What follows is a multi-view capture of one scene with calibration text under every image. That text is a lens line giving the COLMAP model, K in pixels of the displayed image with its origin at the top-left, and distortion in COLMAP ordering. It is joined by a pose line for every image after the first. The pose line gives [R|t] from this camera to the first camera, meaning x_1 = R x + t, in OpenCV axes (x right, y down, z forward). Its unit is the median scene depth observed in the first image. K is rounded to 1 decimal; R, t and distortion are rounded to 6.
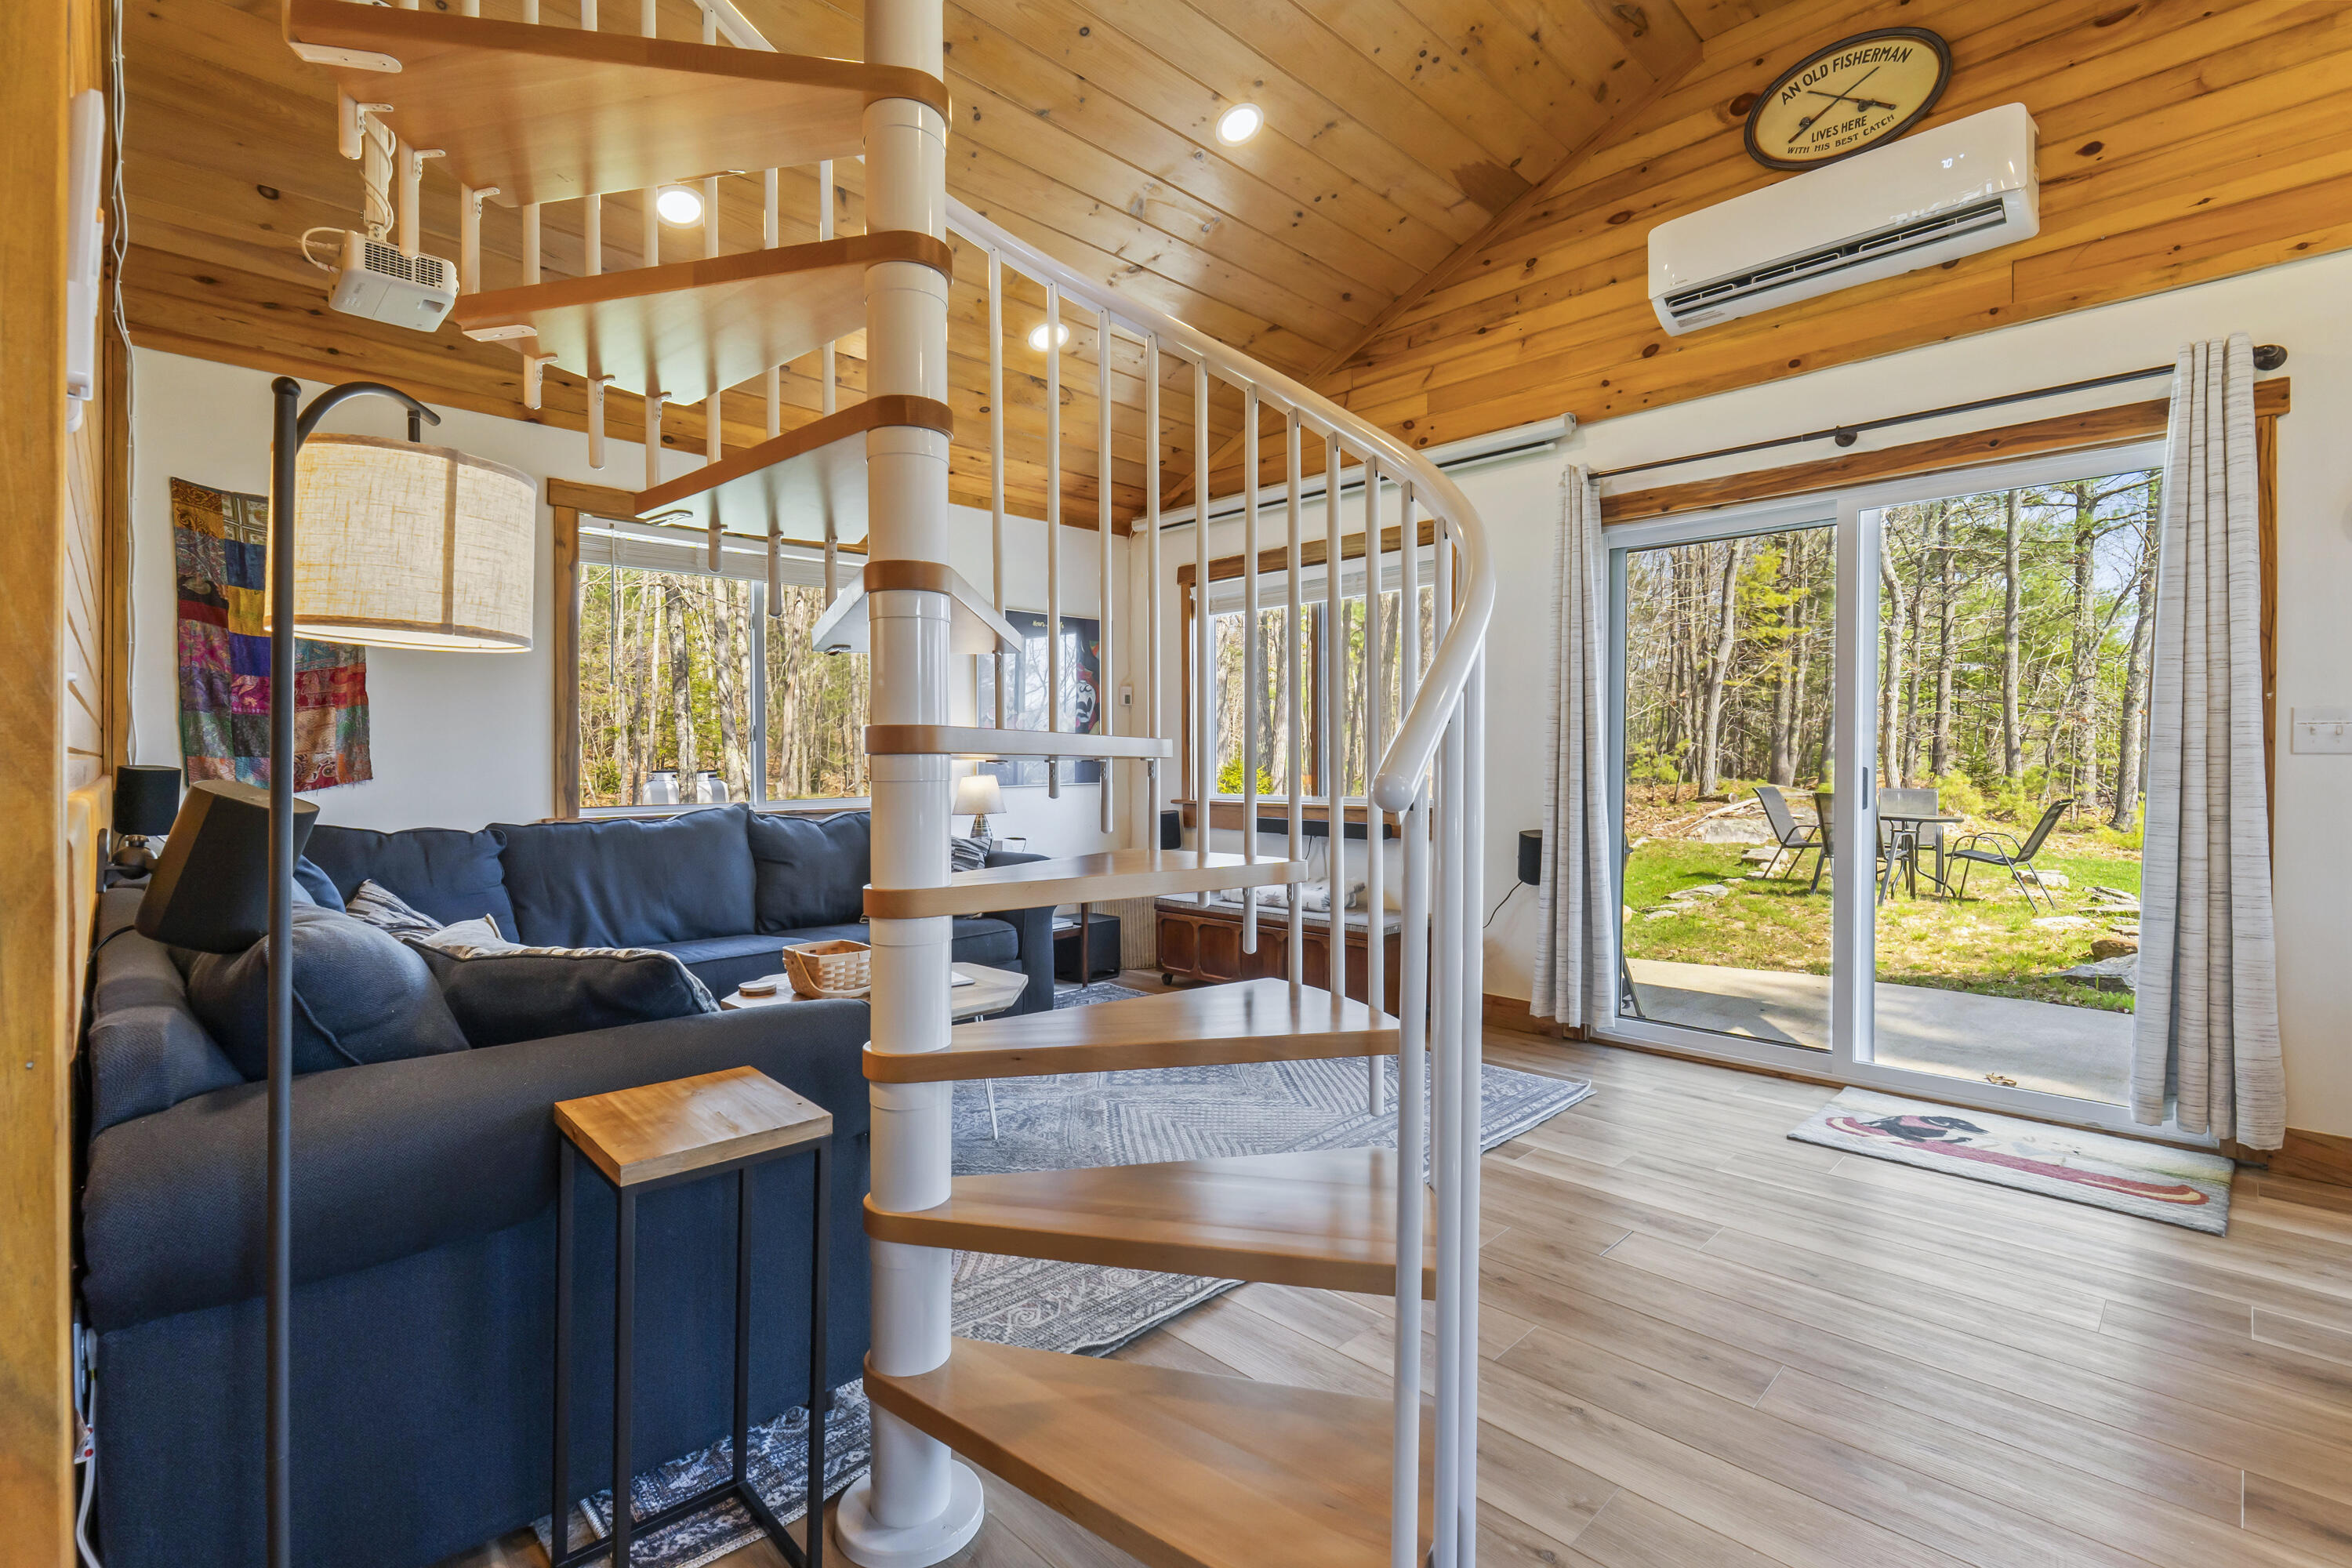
lens RADIAL K [[1066.1, 0, 1173.9], [0, 1066.1, 763.6], [0, 0, 1]] dist [-0.002825, 0.000116]
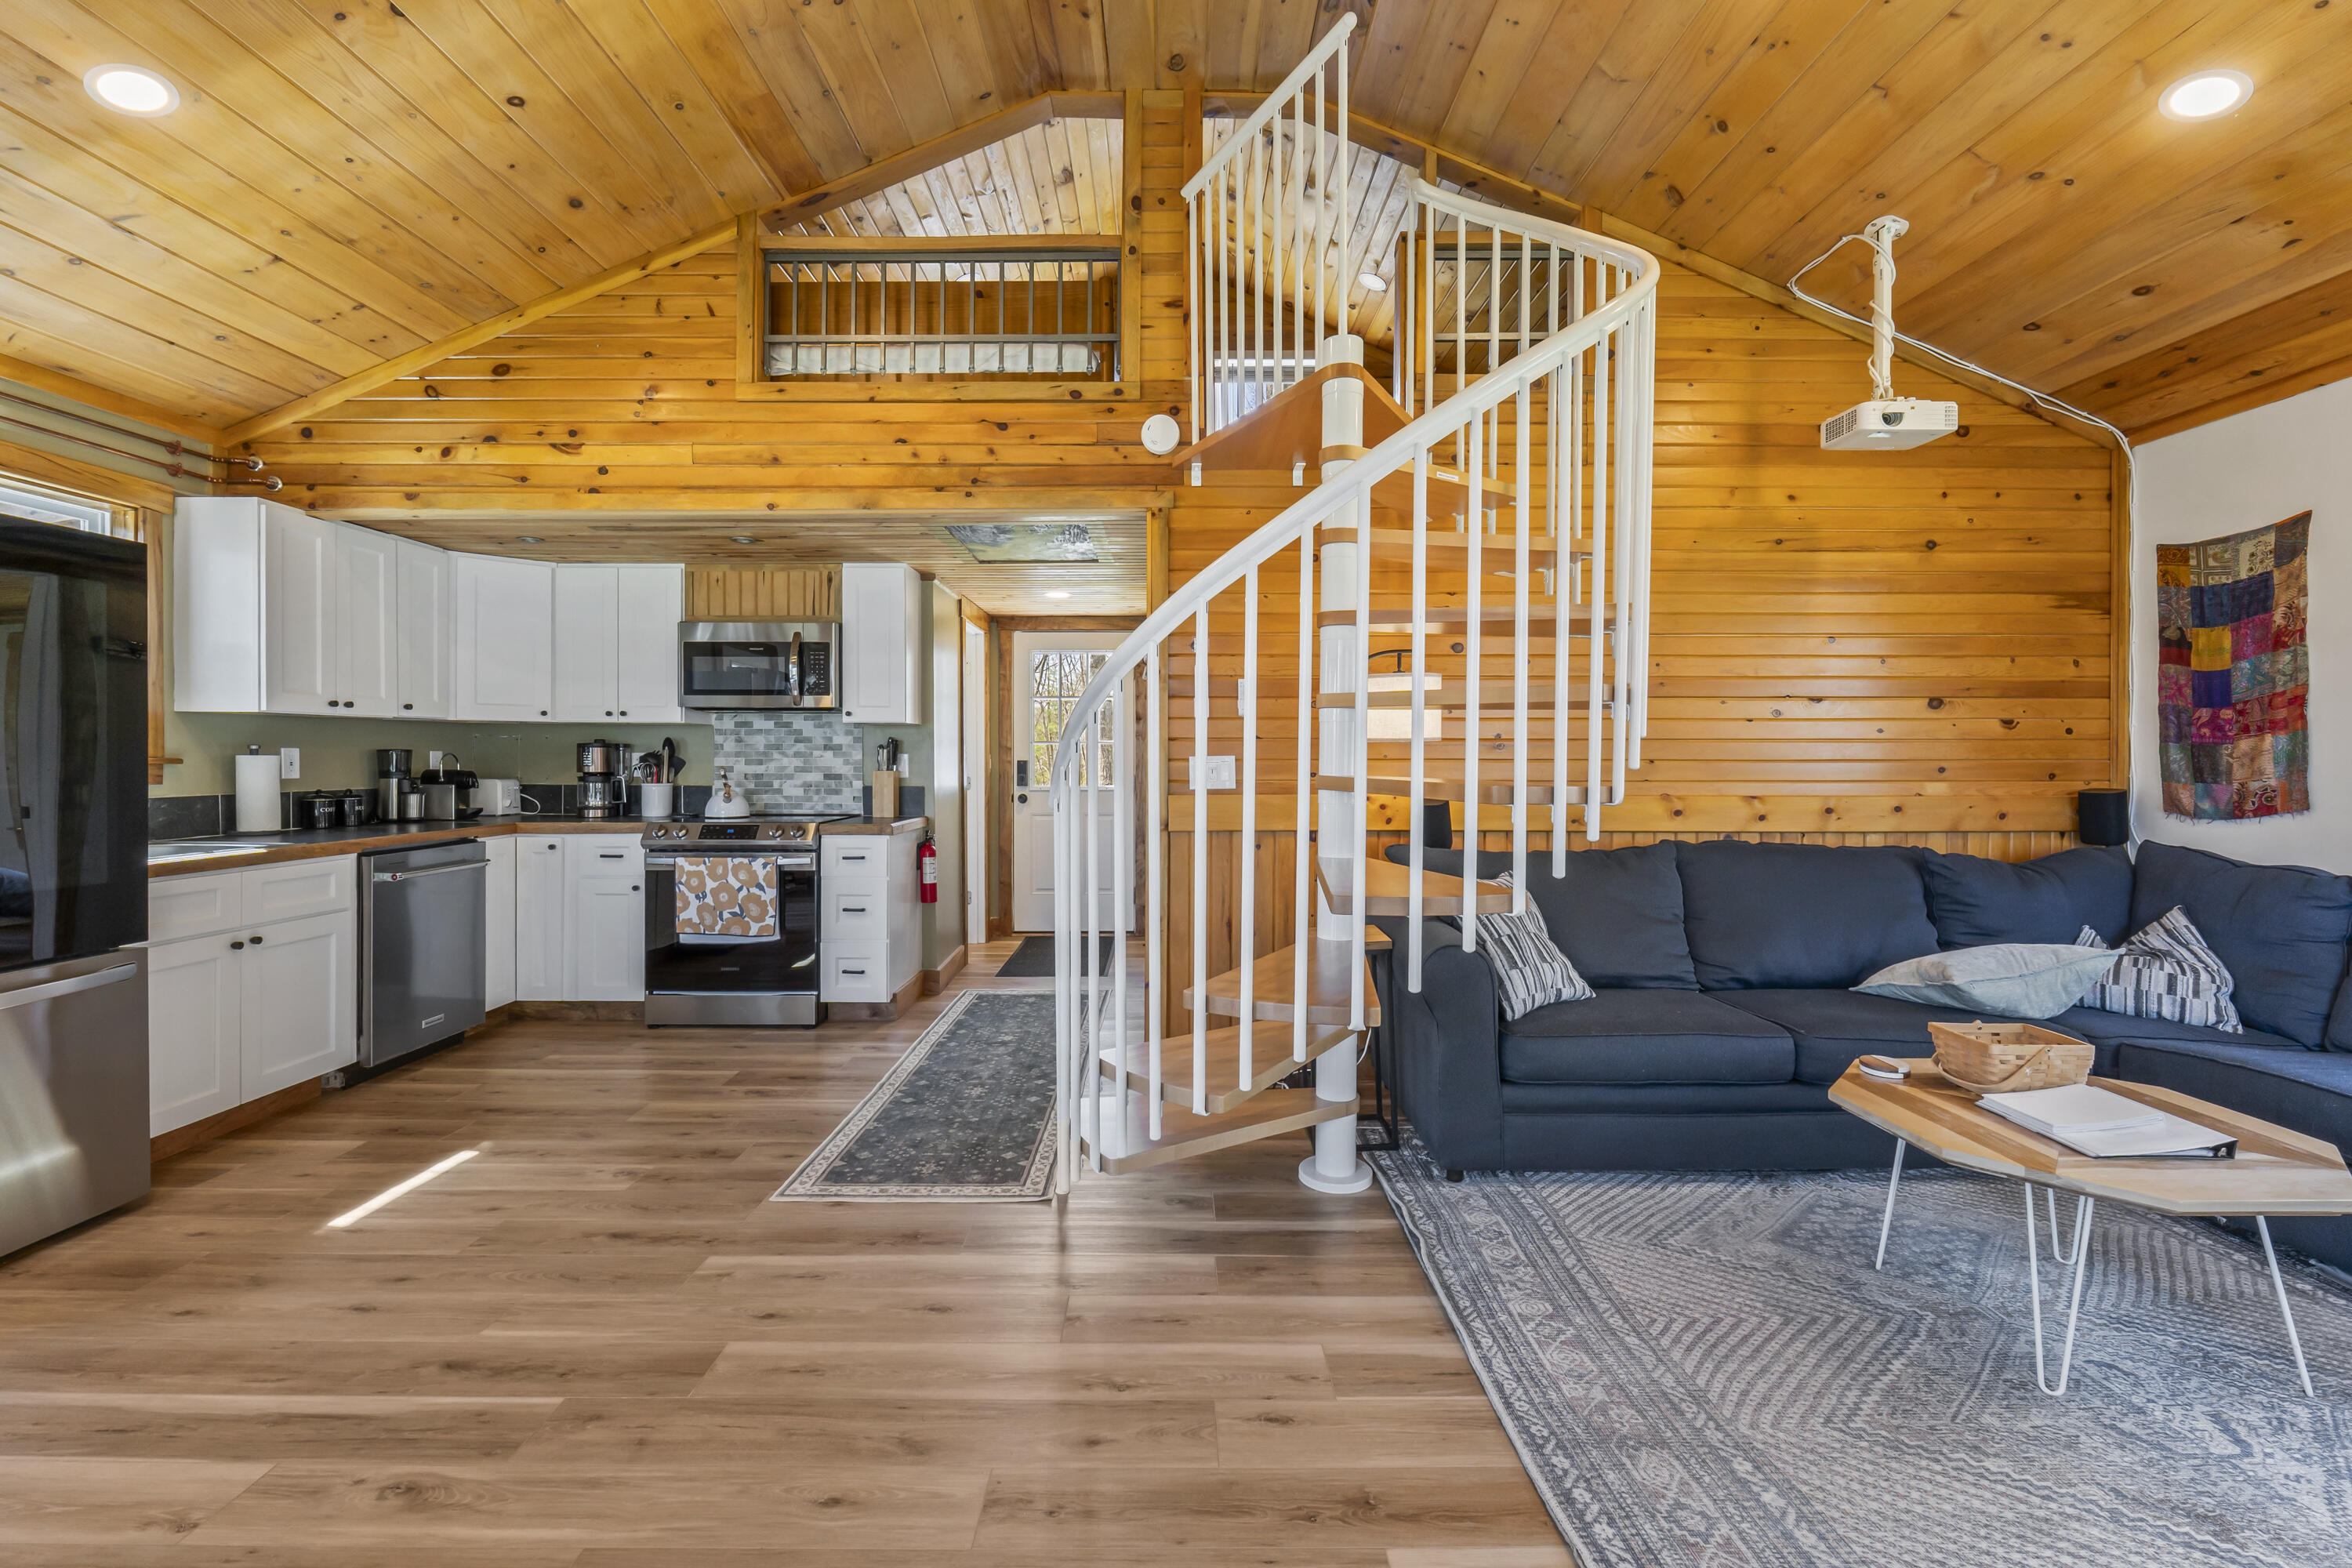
lens RADIAL K [[989.1, 0, 1173.2], [0, 989.1, 769.3], [0, 0, 1]] dist [-0.005025, -0.000560]
pose [[-0.703417, 0.007865, -0.710734, 0.554005], [-0.001131, 0.999925, 0.012185, -0.029856], [0.710776, 0.009375, -0.703356, 0.912334]]
